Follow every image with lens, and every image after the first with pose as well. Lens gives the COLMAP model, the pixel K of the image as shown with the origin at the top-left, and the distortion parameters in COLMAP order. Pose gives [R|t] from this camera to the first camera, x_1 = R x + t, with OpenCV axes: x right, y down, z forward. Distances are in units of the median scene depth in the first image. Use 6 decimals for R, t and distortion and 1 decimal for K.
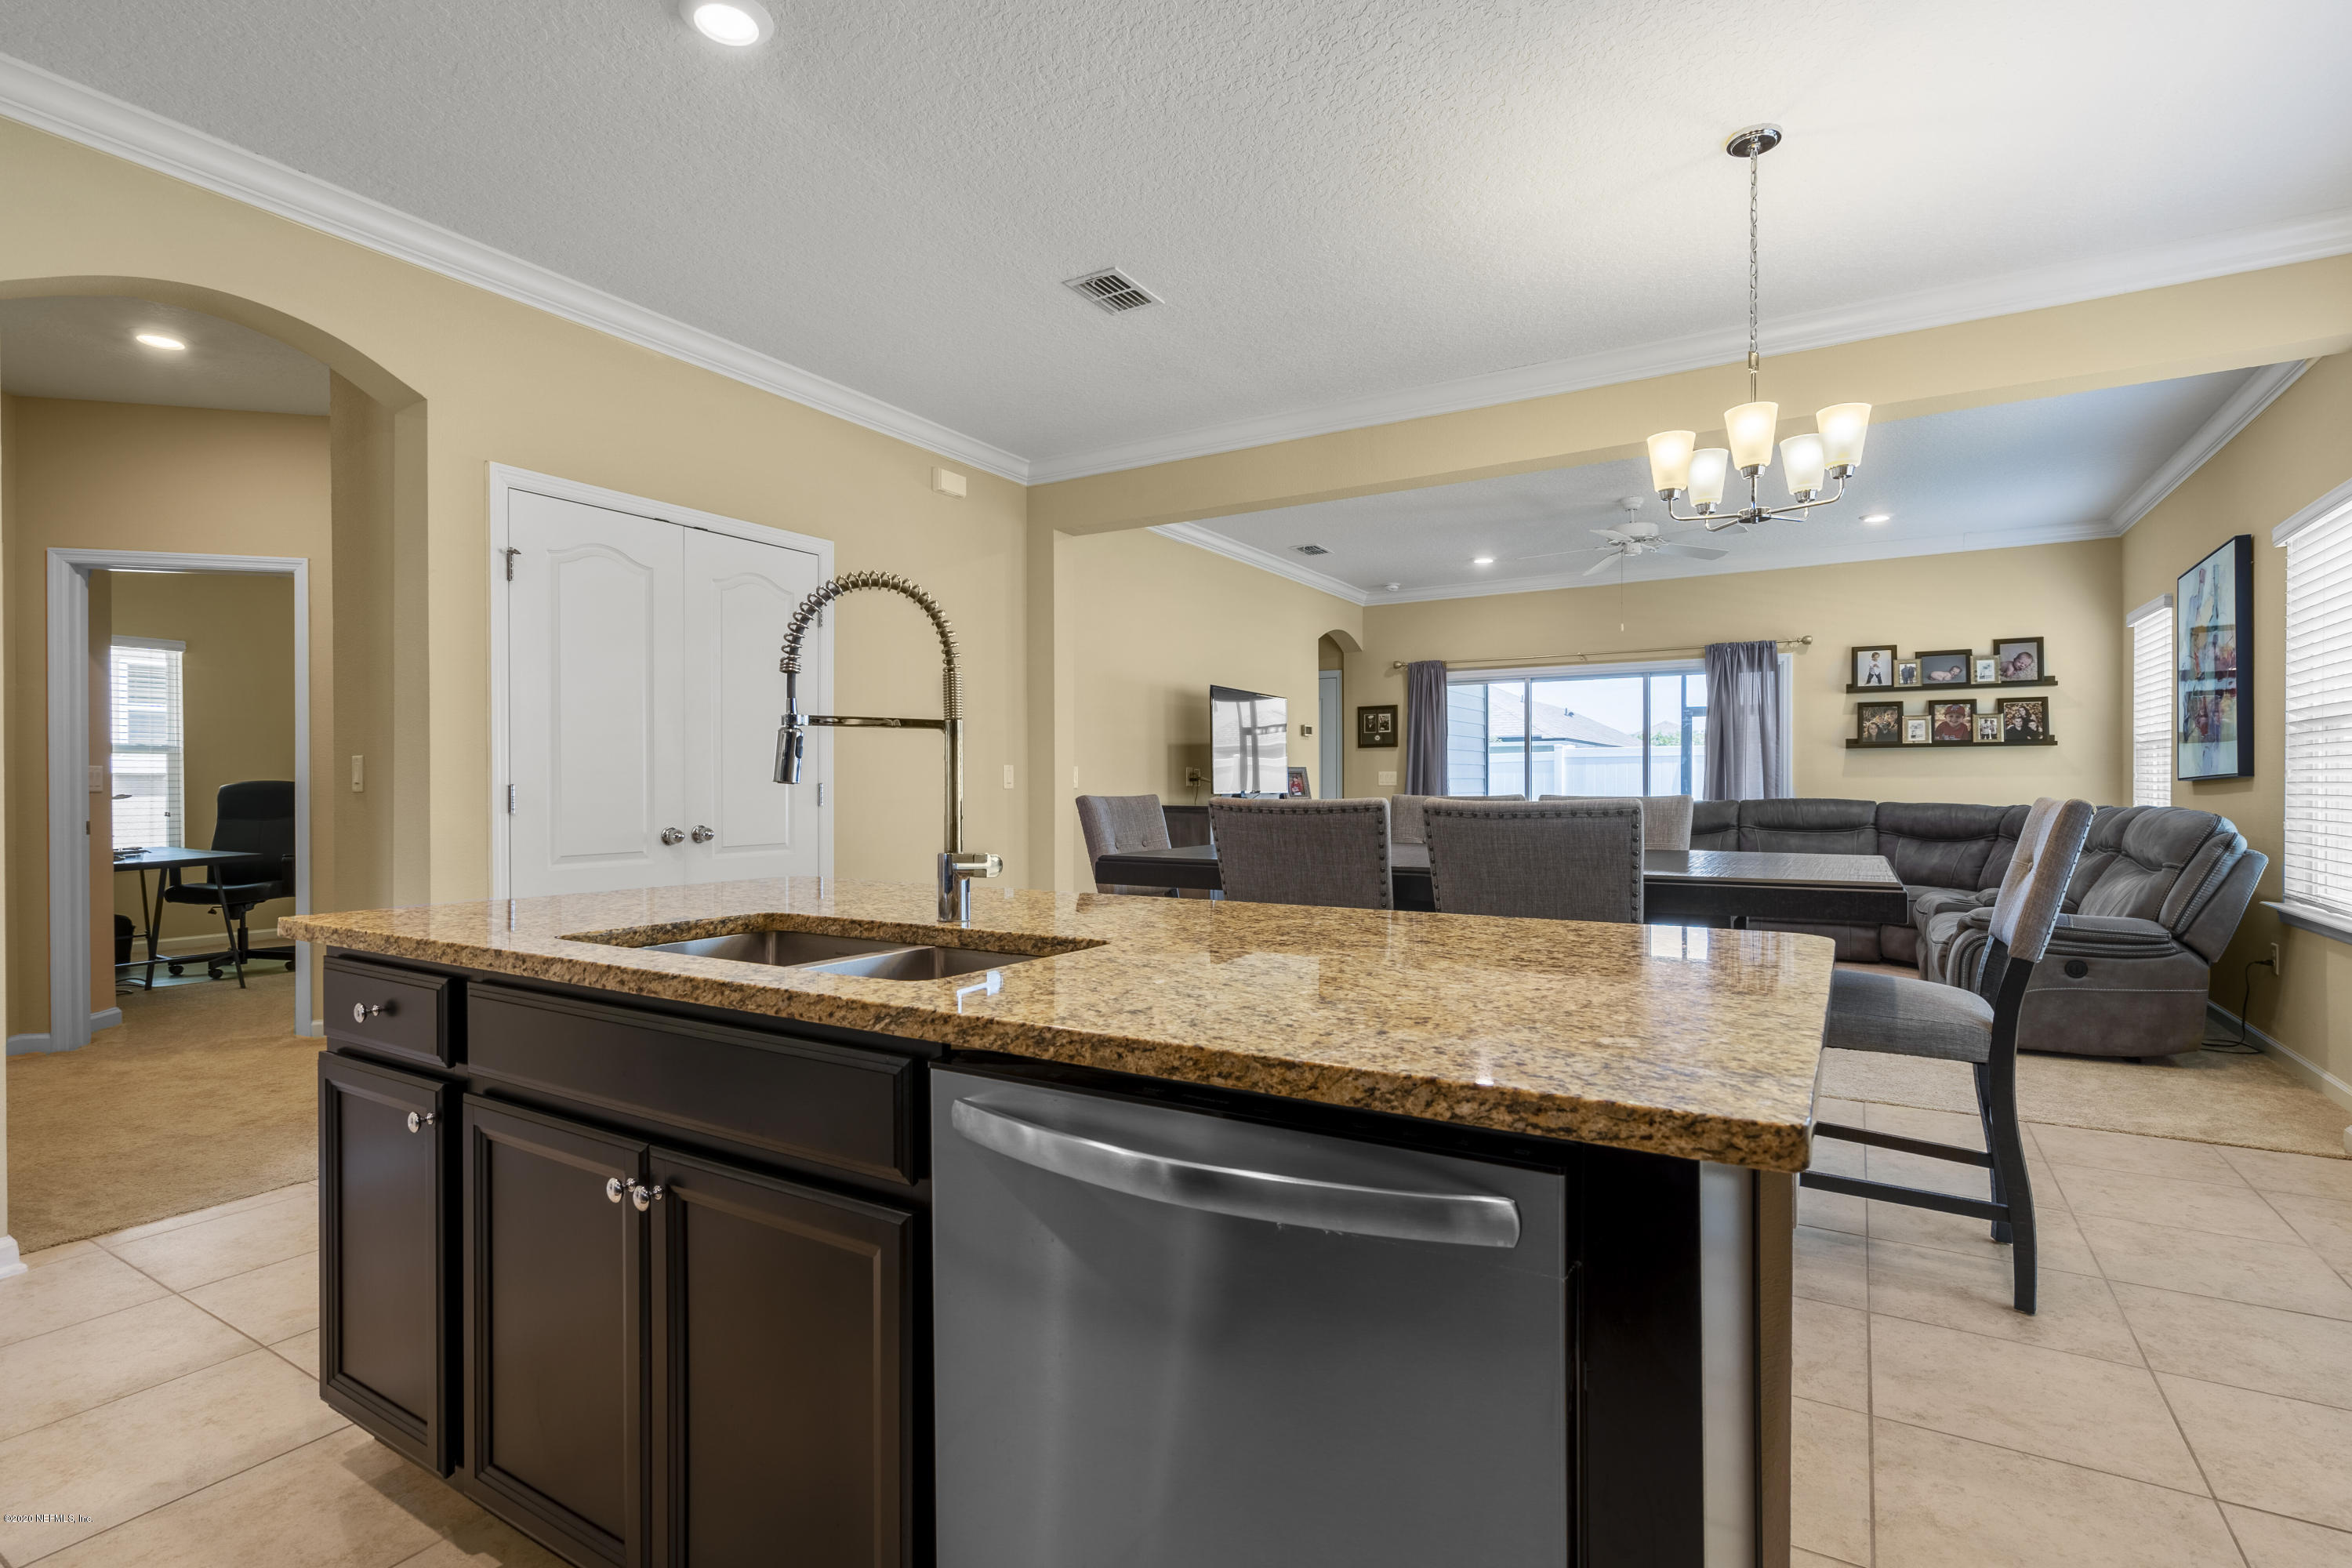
lens RADIAL K [[1090.7, 0, 1184.1], [0, 1090.7, 793.7], [0, 0, 1]] dist [-0.006207, 0.003515]
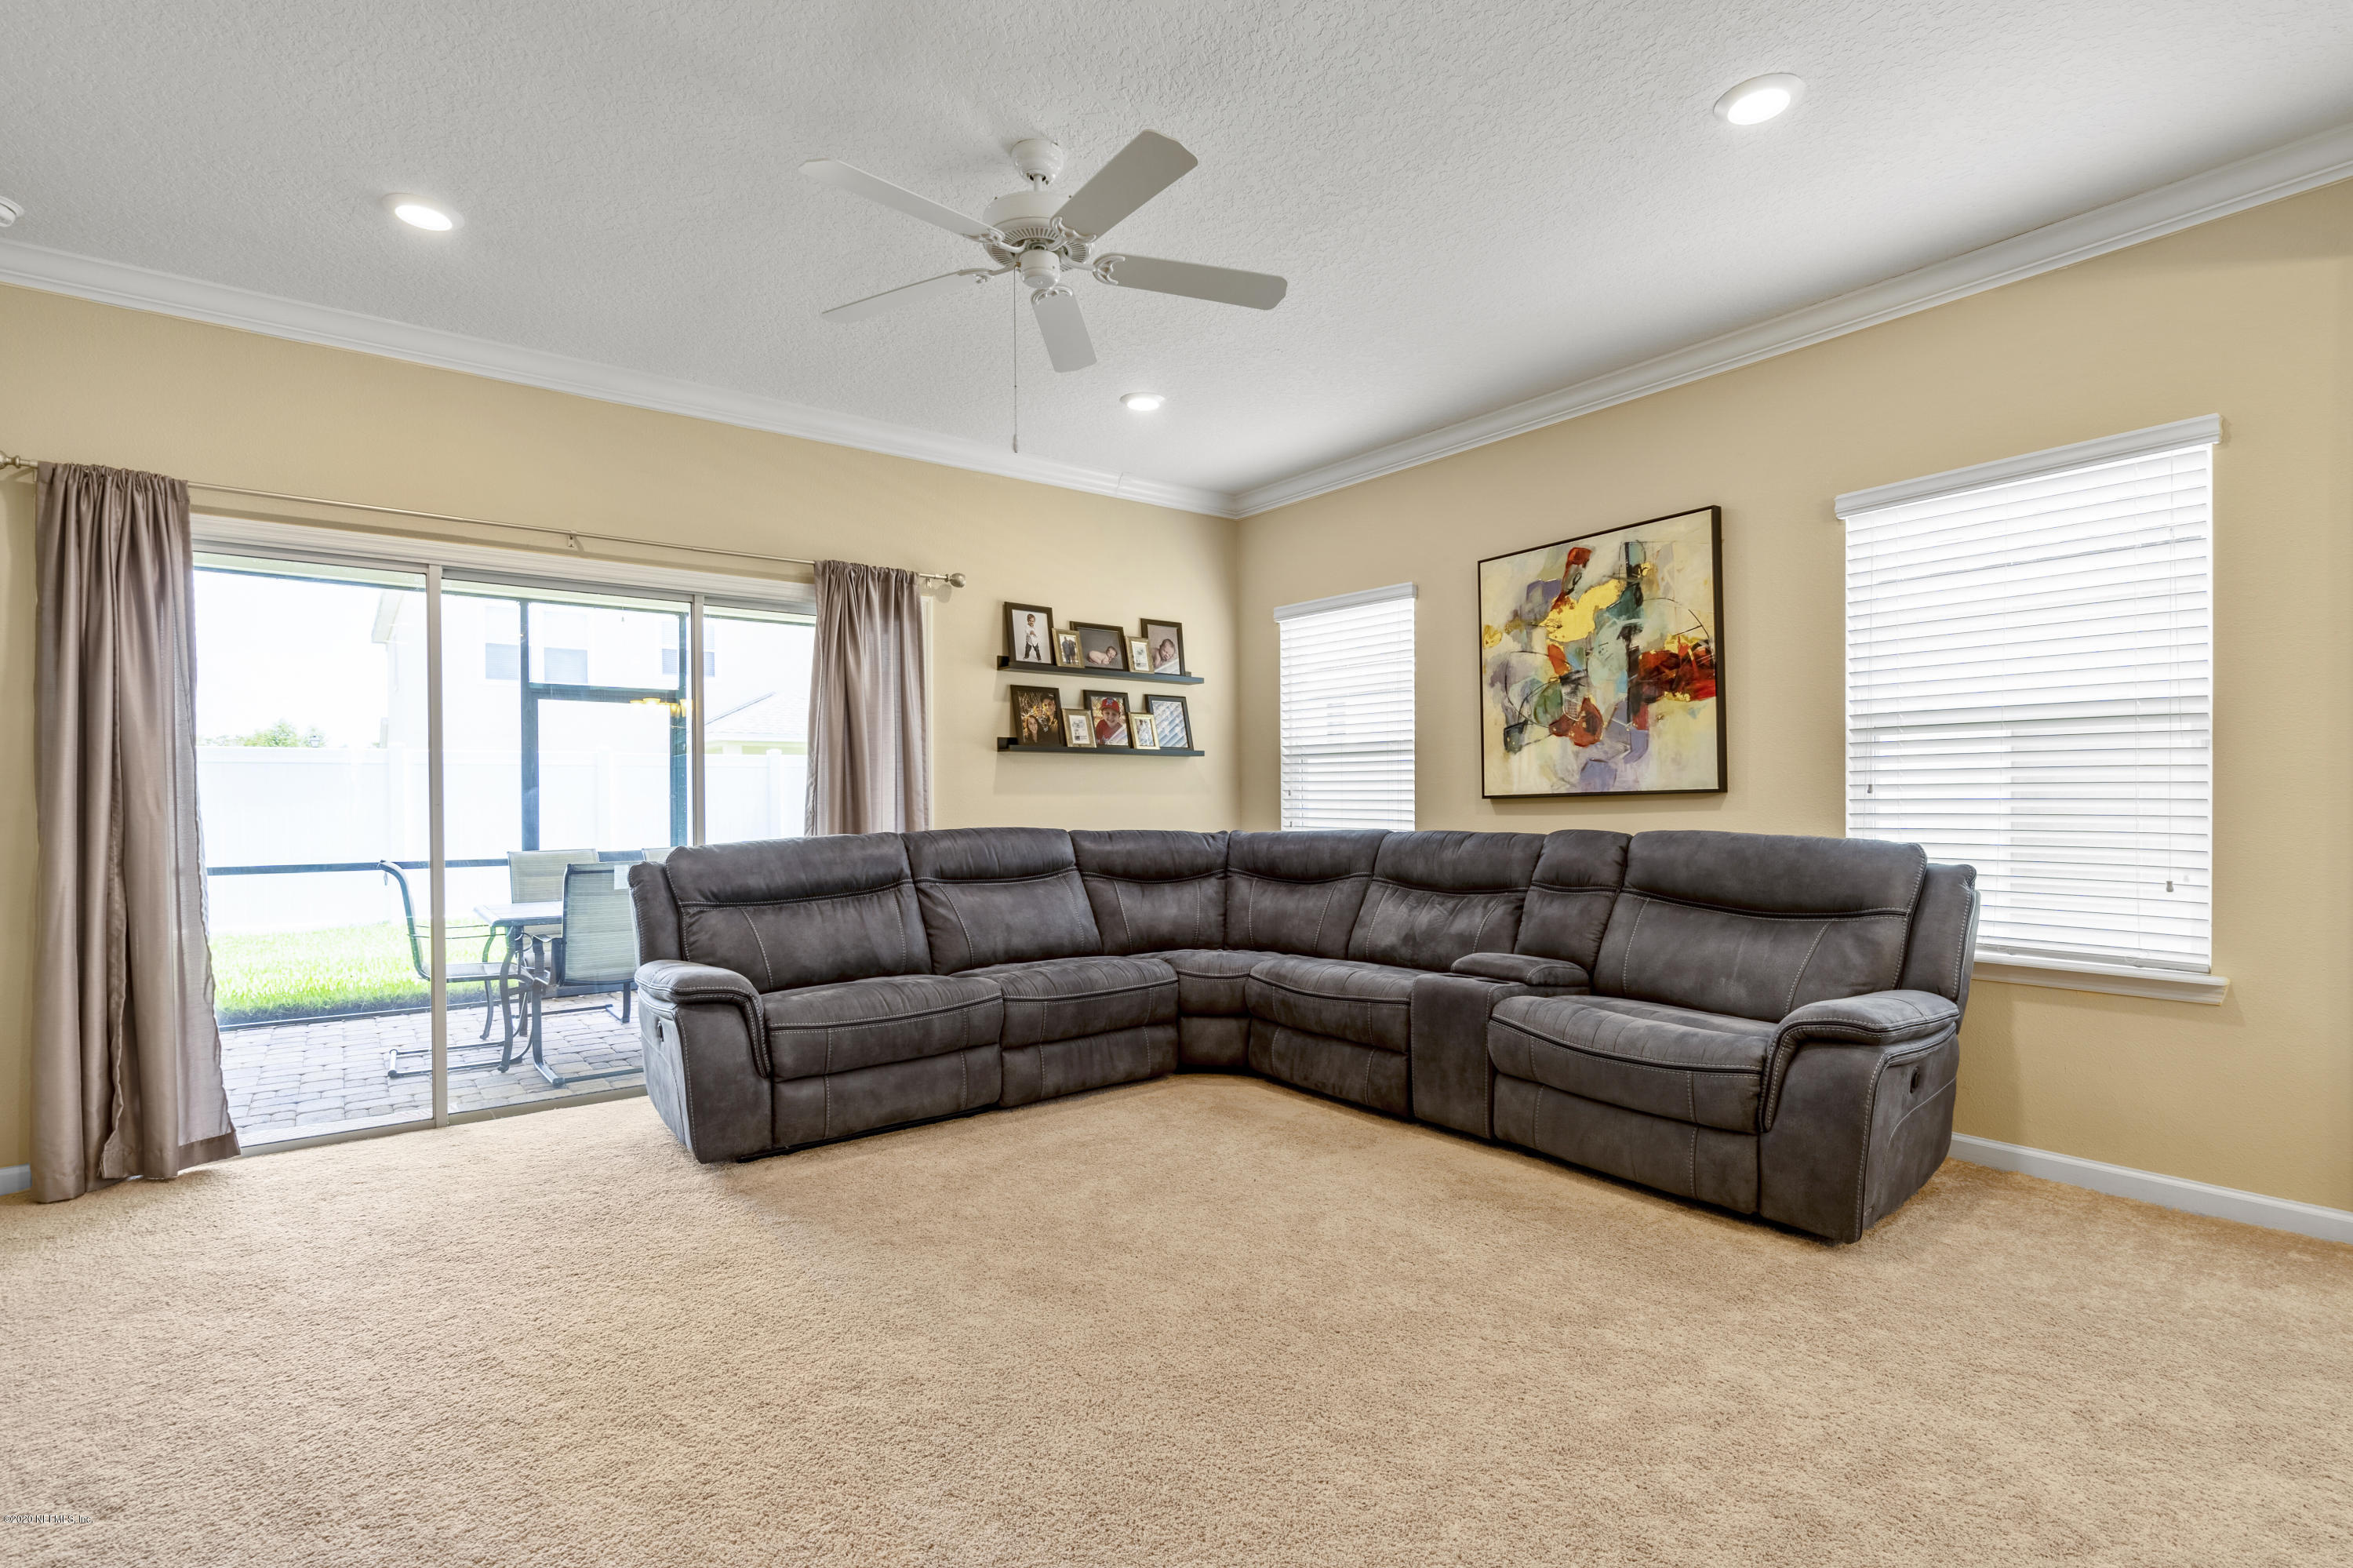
lens RADIAL K [[1091.2, 0, 1161.6], [0, 1091.2, 802.8], [0, 0, 1]] dist [-0.006207, 0.003515]
pose [[0.358509, -0.008164, 0.933491, 0.016357], [0.015731, 0.999873, 0.002703, -0.010542], [-0.933394, 0.013716, 0.358592, 0.682437]]
